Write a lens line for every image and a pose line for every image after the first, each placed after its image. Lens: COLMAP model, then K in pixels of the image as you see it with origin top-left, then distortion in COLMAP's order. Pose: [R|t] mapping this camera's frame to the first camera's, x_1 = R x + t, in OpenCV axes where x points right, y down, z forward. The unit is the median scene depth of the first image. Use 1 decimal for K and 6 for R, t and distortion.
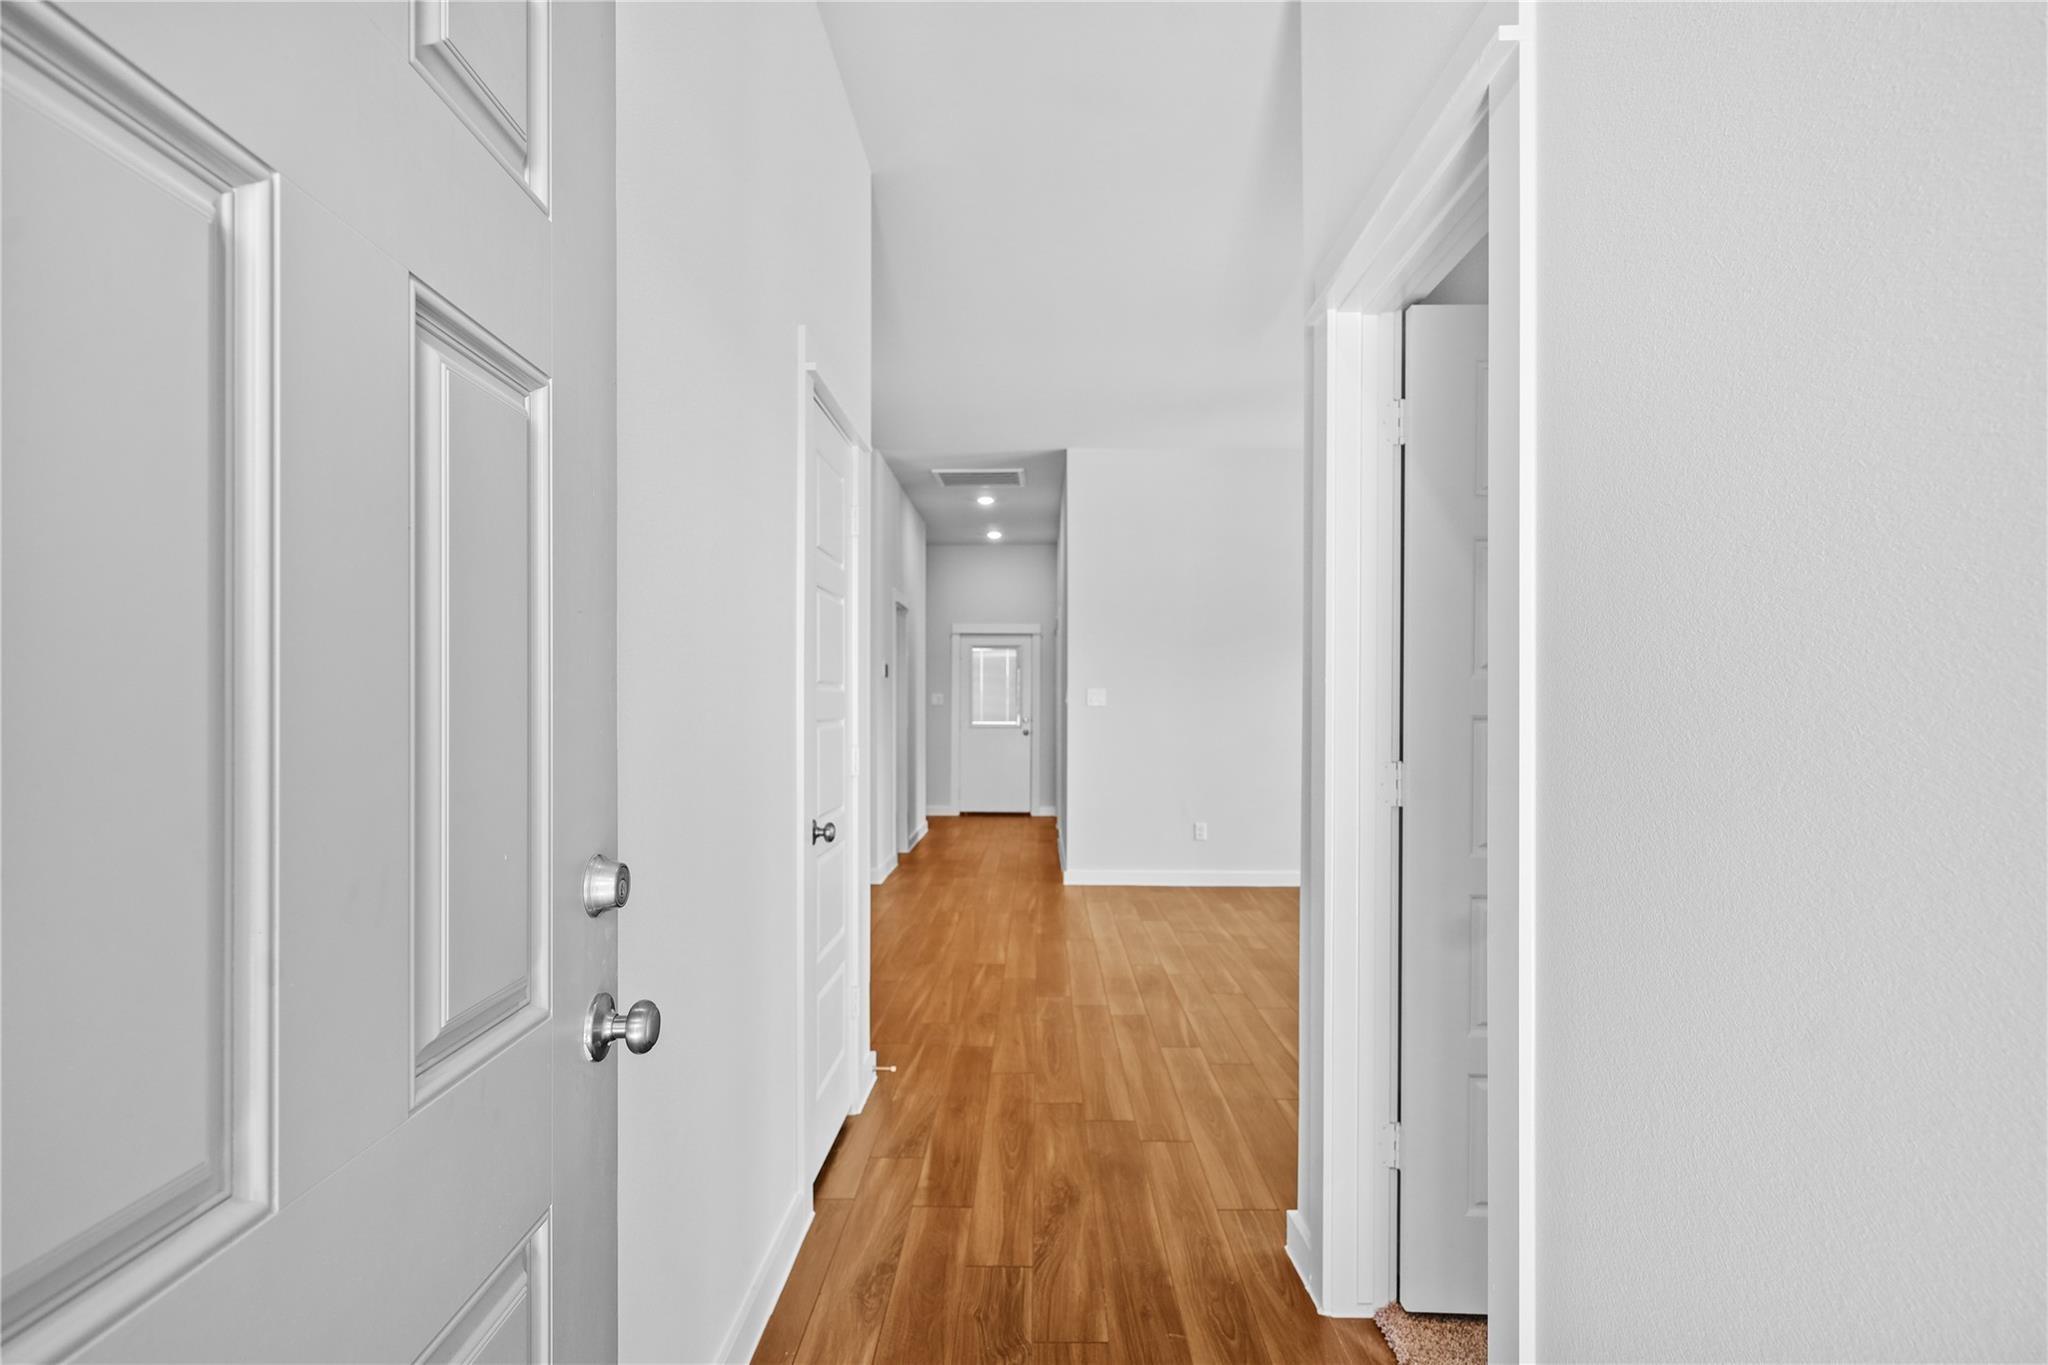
lens RADIAL K [[1064.3, 0, 1025.4], [0, 1064.3, 698.6], [0, 0, 1]] dist [-0.000137, -0.000011]
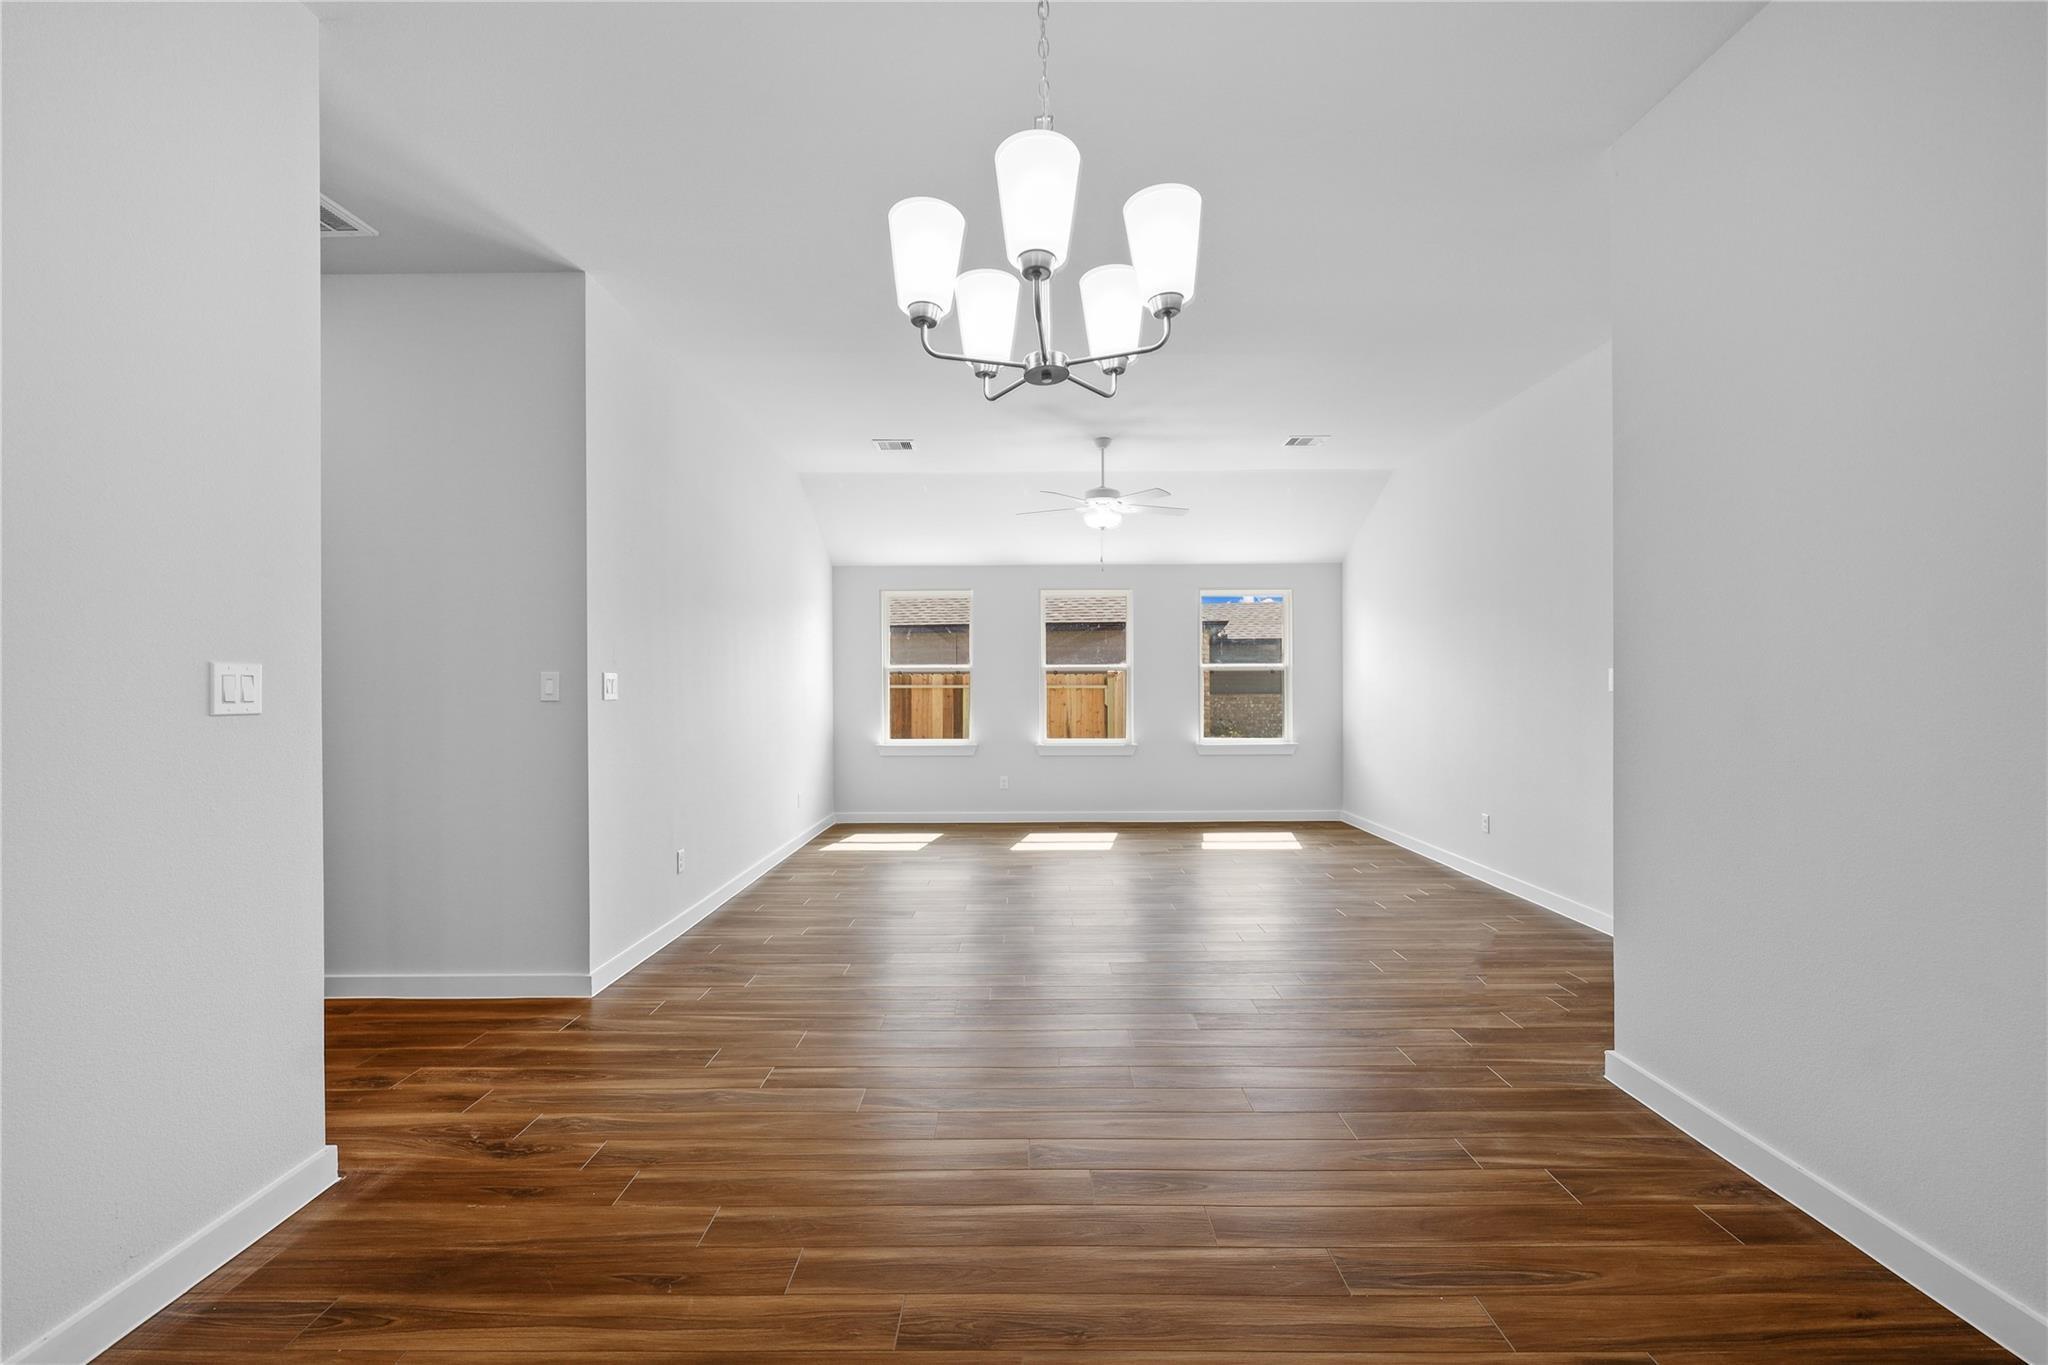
lens RADIAL K [[826.6, 0, 1029.1], [0, 826.6, 685.8], [0, 0, 1]] dist [-0.000861, 0.000047]
pose [[-0.009833, -0.003769, 0.999945, -0.424501], [0.003197, 0.999988, 0.003800, -0.004099], [-0.999947, 0.003234, -0.009821, 0.732574]]
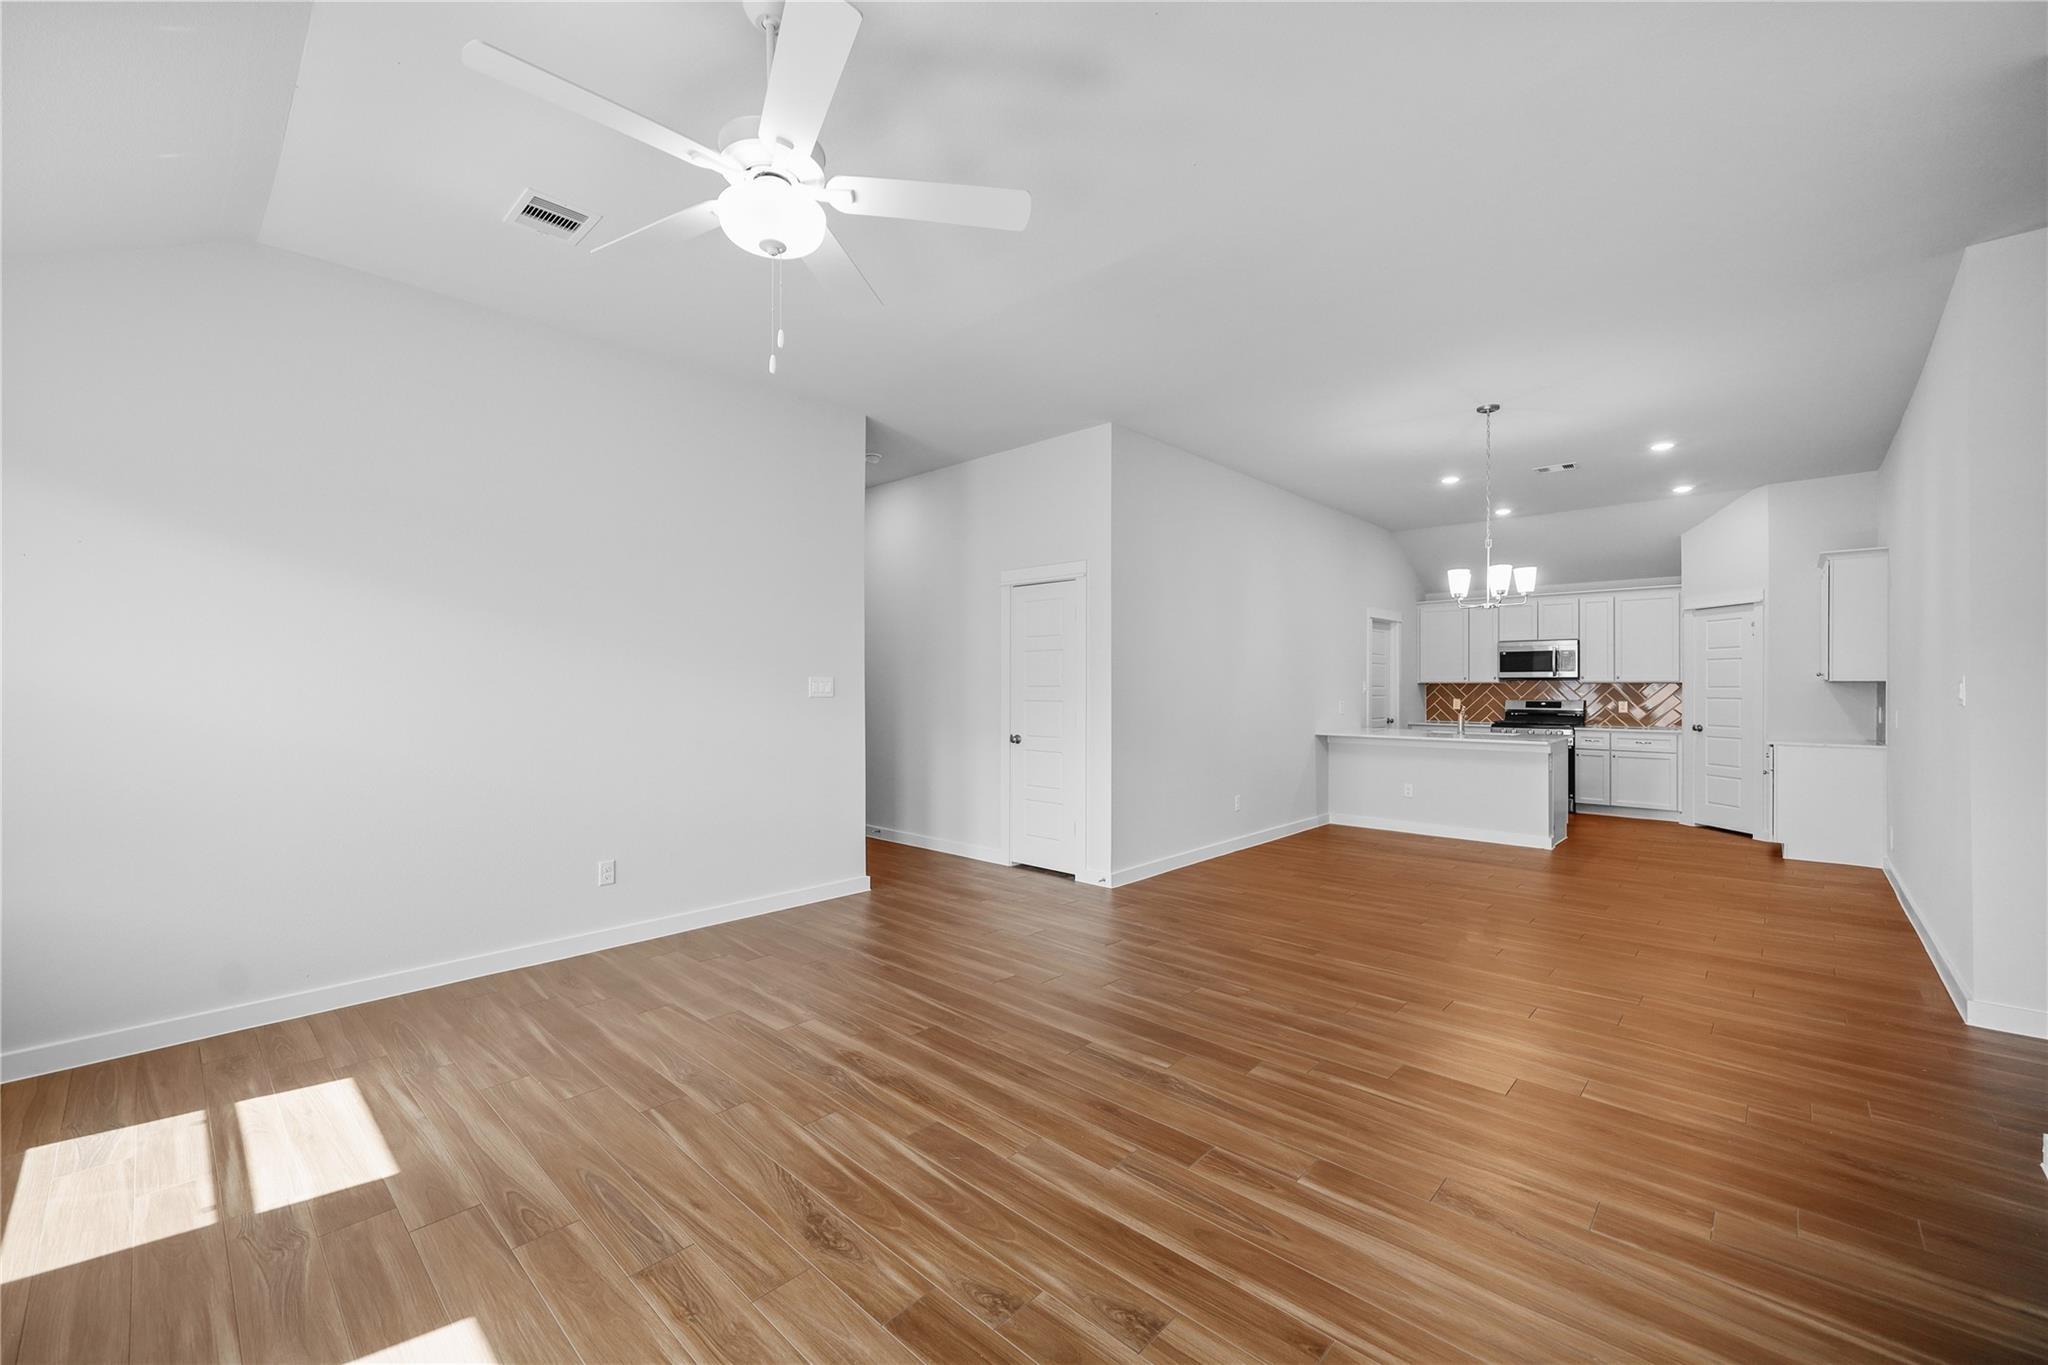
lens RADIAL K [[822.5, 0, 1016.5], [0, 822.5, 685.4], [0, 0, 1]] dist [0.000006, 0.000141]
pose [[-0.687038, -0.002476, -0.726618, 0.505484], [0.000351, 0.999993, -0.003739, -0.002656], [0.726622, -0.002824, -0.687032, 0.902945]]
